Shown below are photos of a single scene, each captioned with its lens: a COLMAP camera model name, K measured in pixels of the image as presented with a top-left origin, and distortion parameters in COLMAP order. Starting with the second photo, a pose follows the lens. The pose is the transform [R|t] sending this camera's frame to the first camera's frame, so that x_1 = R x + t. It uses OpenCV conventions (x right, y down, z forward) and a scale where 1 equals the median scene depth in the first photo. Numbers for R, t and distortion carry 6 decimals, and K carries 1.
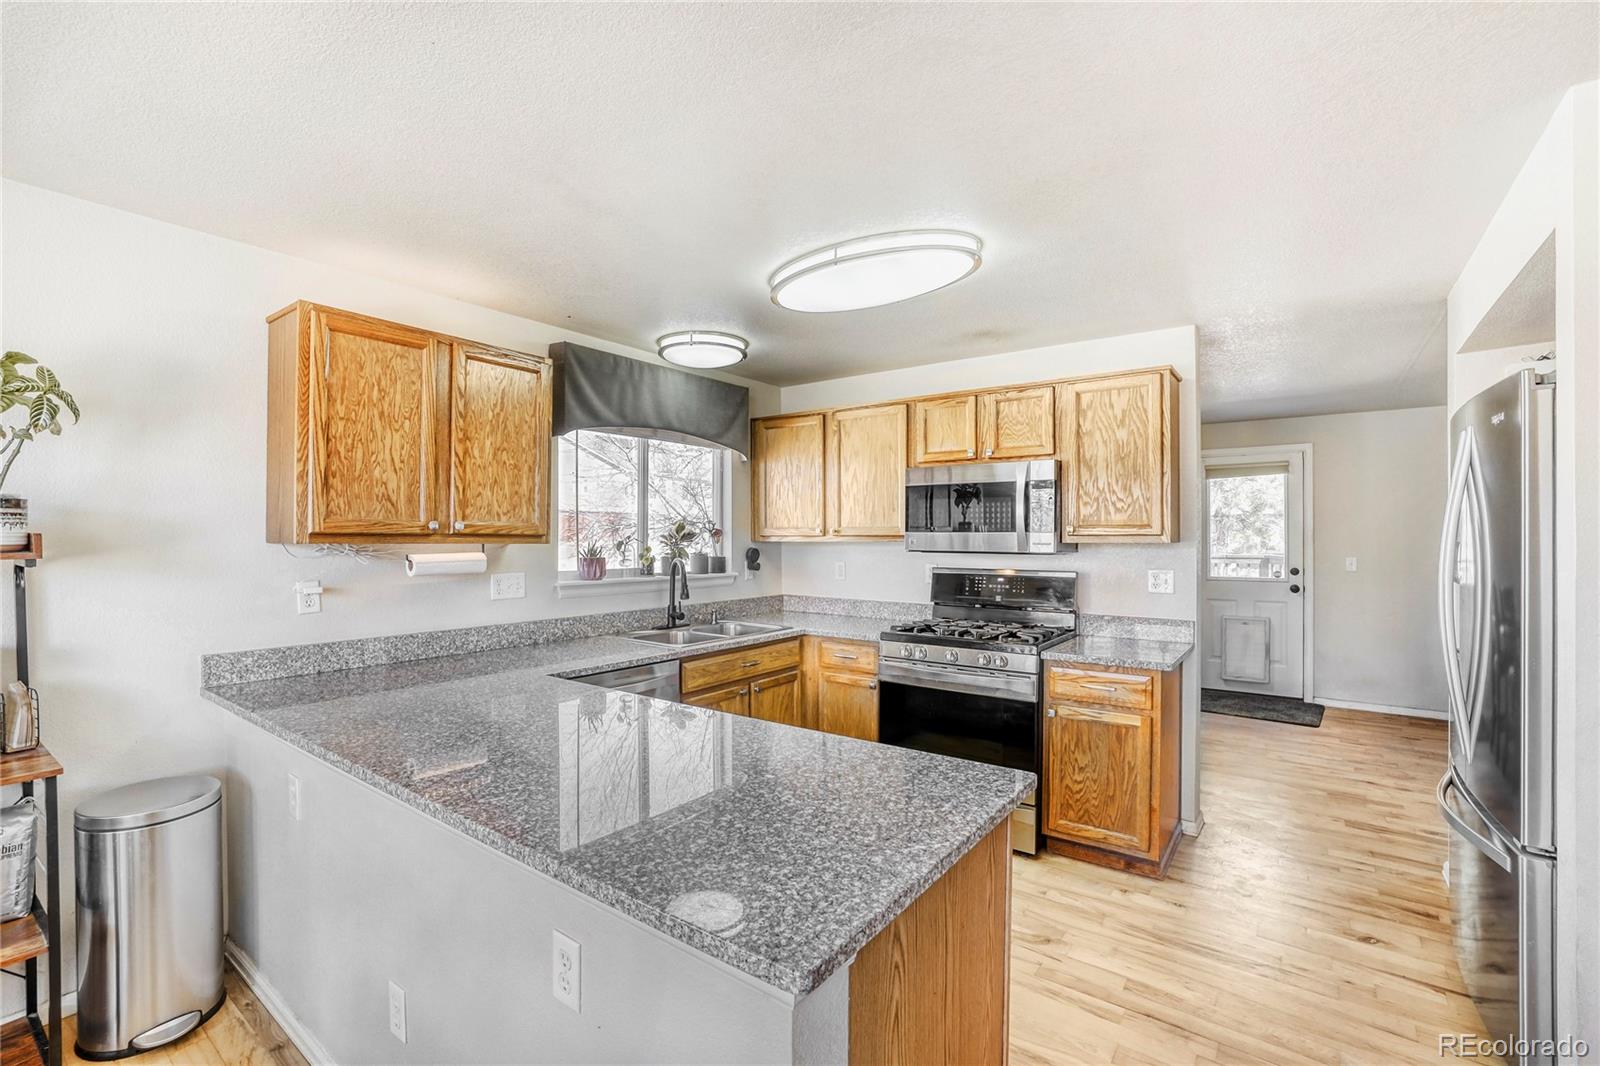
lens RADIAL K [[697.5, 0, 792.7], [0, 697.5, 531.9], [0, 0, 1]] dist [-0.048951, 0.017730]
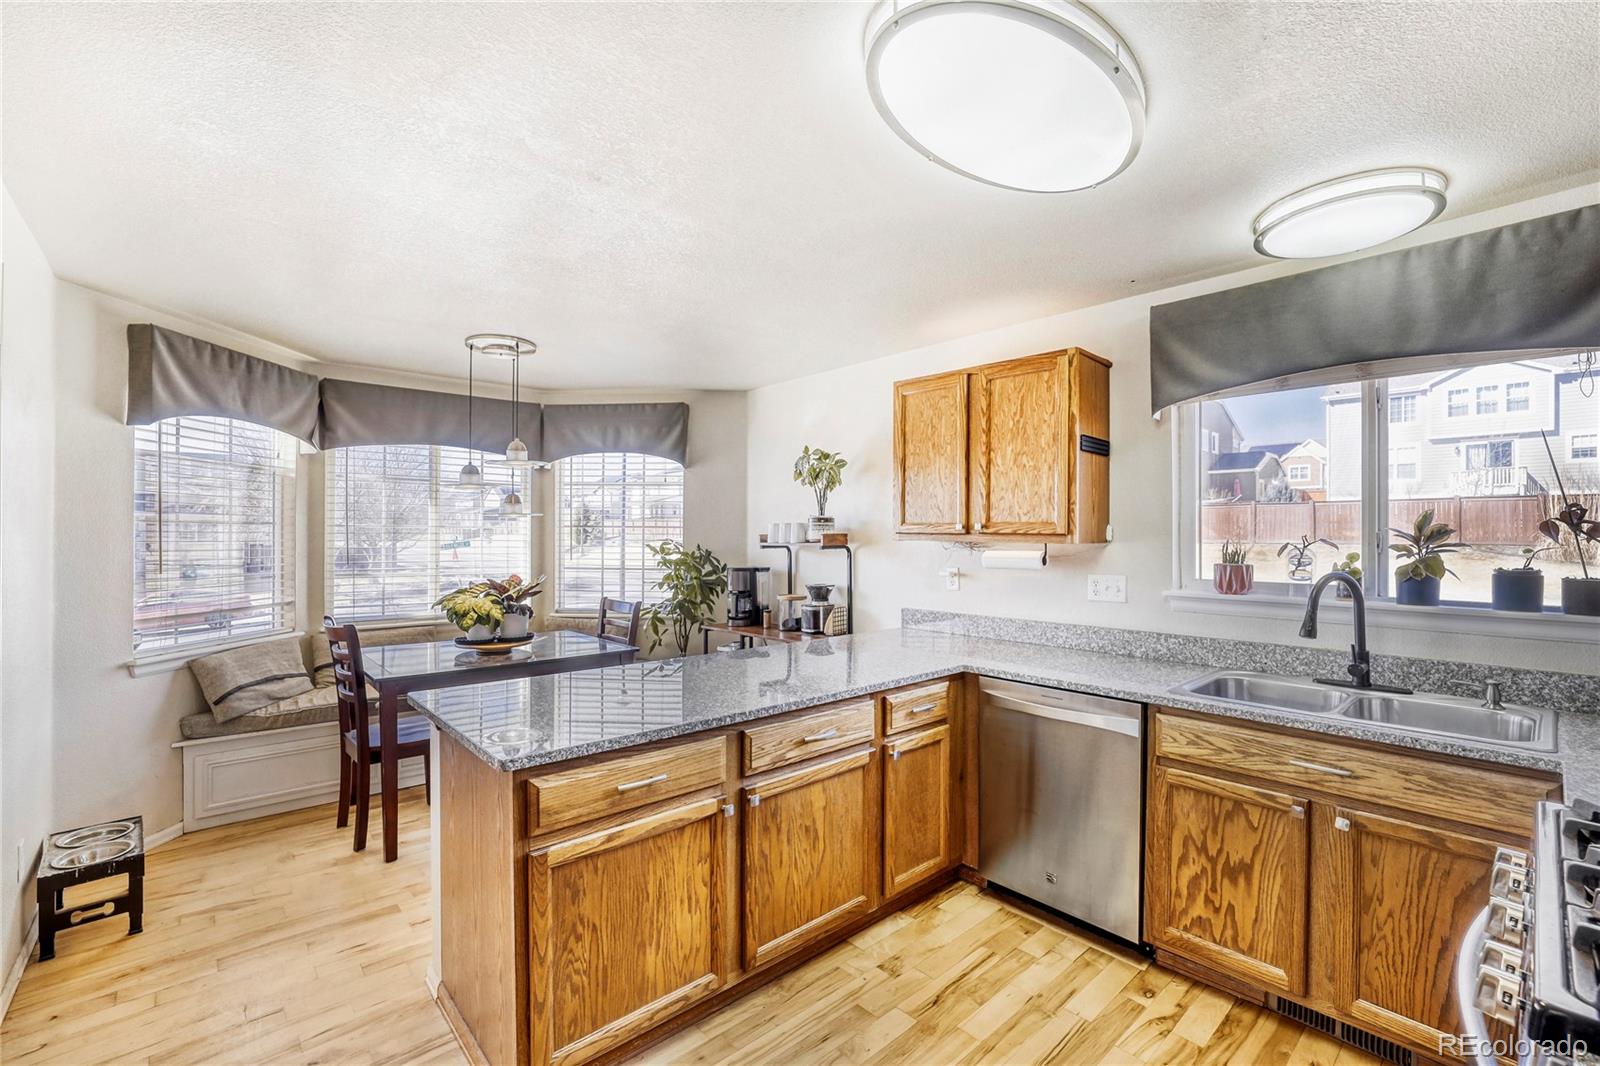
lens RADIAL K [[697.5, 0, 792.7], [0, 697.5, 531.9], [0, 0, 1]] dist [-0.048951, 0.017730]
pose [[-0.194334, -0.001636, -0.980934, 0.704144], [0.004792, 0.999985, -0.002617, 0.001356], [0.980924, -0.005209, -0.194323, 0.885621]]
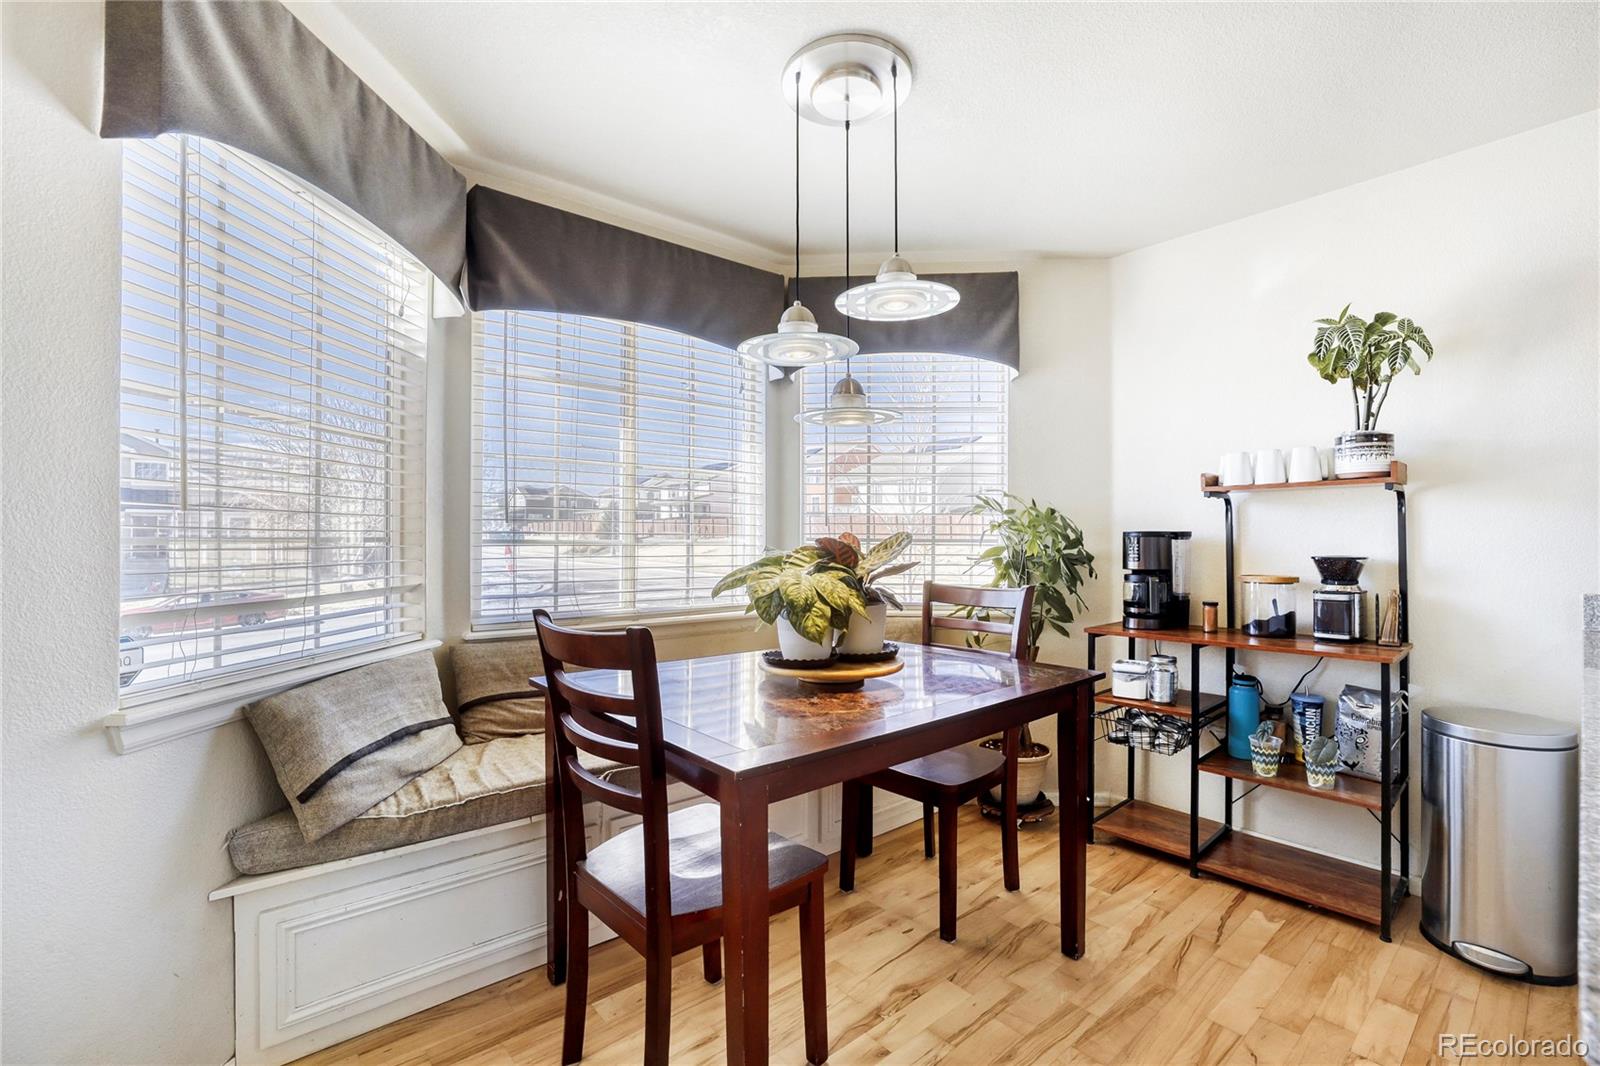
lens RADIAL K [[688.6, 0, 778.2], [0, 688.6, 539.7], [0, 0, 1]] dist [-0.045946, 0.015405]
pose [[-0.229573, 0.001758, -0.973290, 0.168686], [0.005308, 0.999986, 0.000554, 0.088358], [0.973277, -0.005039, -0.229579, 0.154158]]
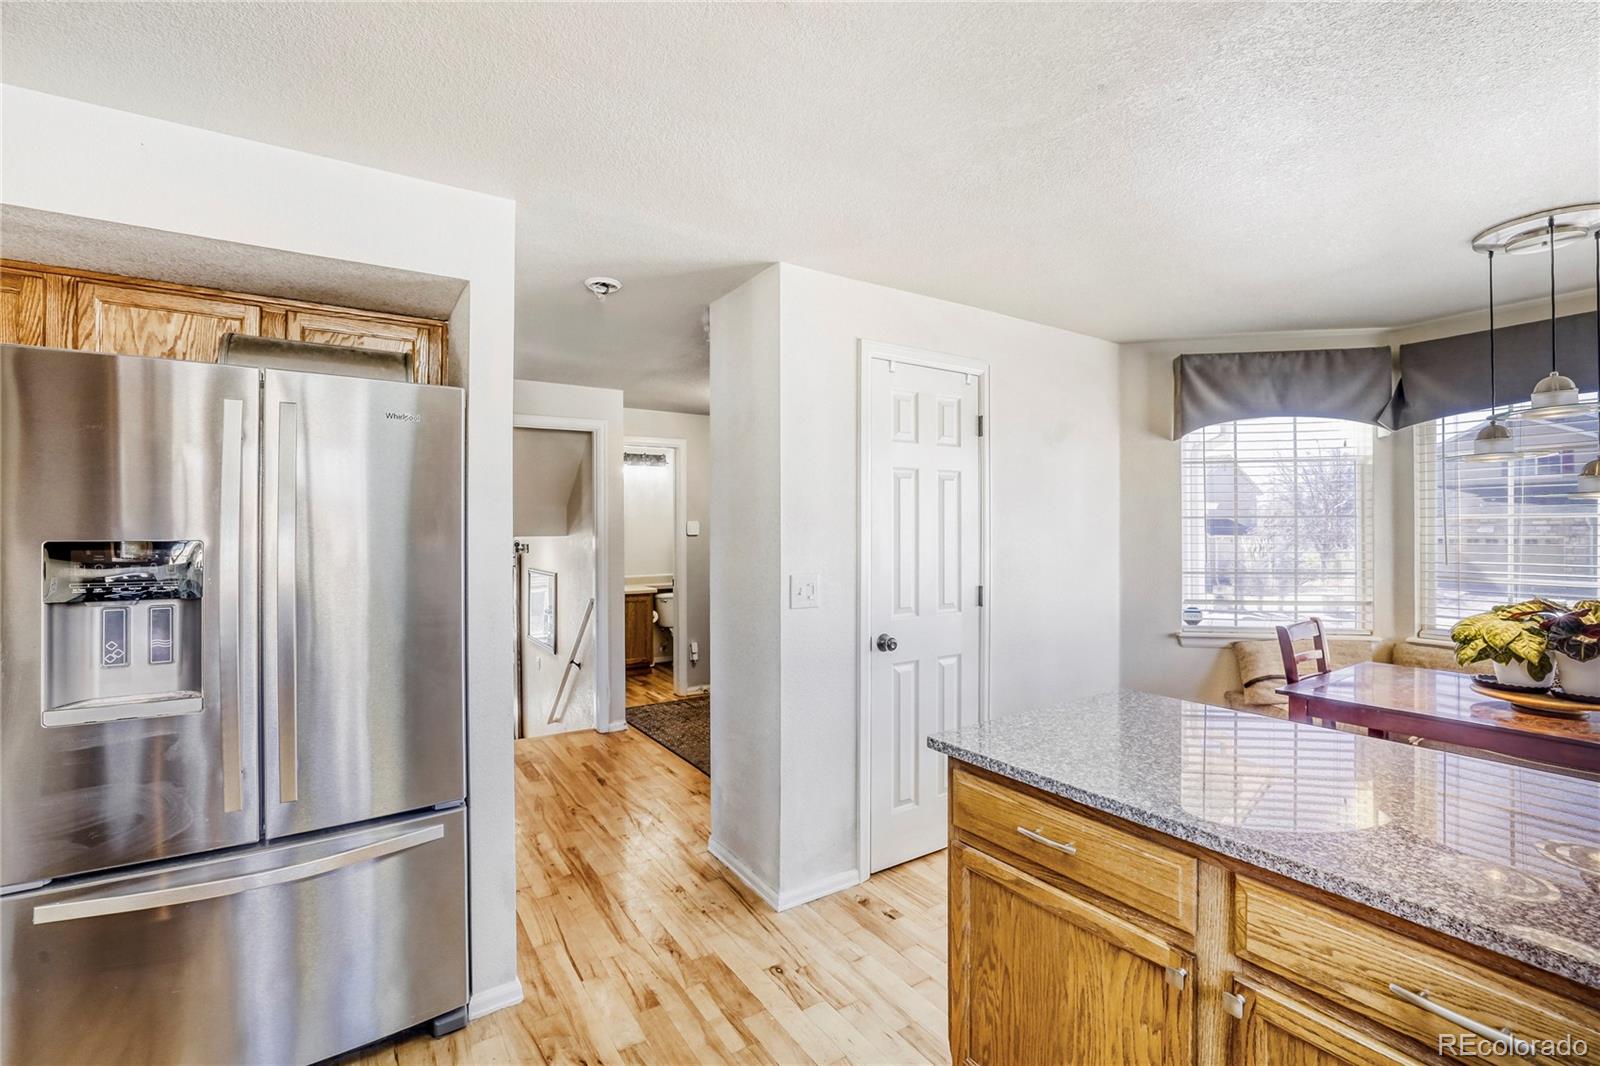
lens RADIAL K [[697.5, 0, 792.7], [0, 697.5, 531.9], [0, 0, 1]] dist [-0.048951, 0.017730]
pose [[-0.938974, 0.005709, 0.343941, 0.087212], [0.004200, 0.999978, -0.005132, 0.007191], [-0.343962, -0.003374, -0.938977, 1.168255]]
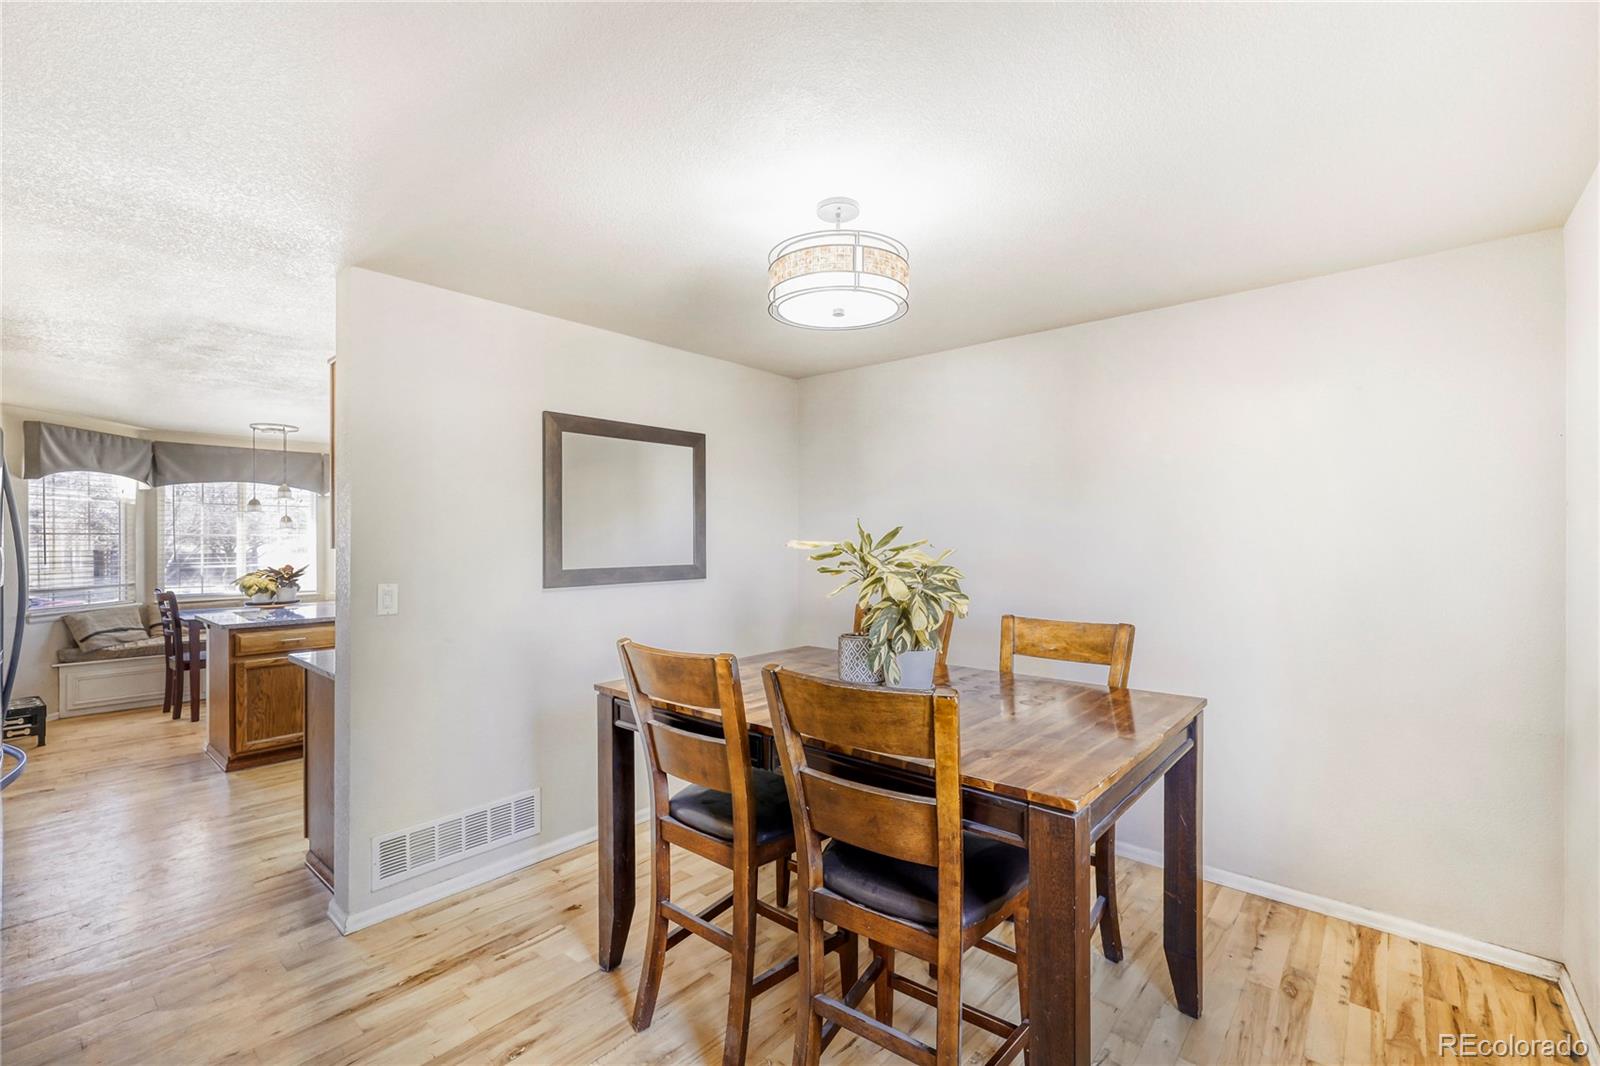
lens RADIAL K [[695.8, 0, 797.1], [0, 695.8, 539.3], [0, 0, 1]] dist [-0.000581, -0.000161]
pose [[-0.066669, 0.003248, -0.997770, 1.649314], [0.009331, 0.999953, 0.002632, 0.006706], [0.997732, -0.009134, -0.066696, 1.919376]]
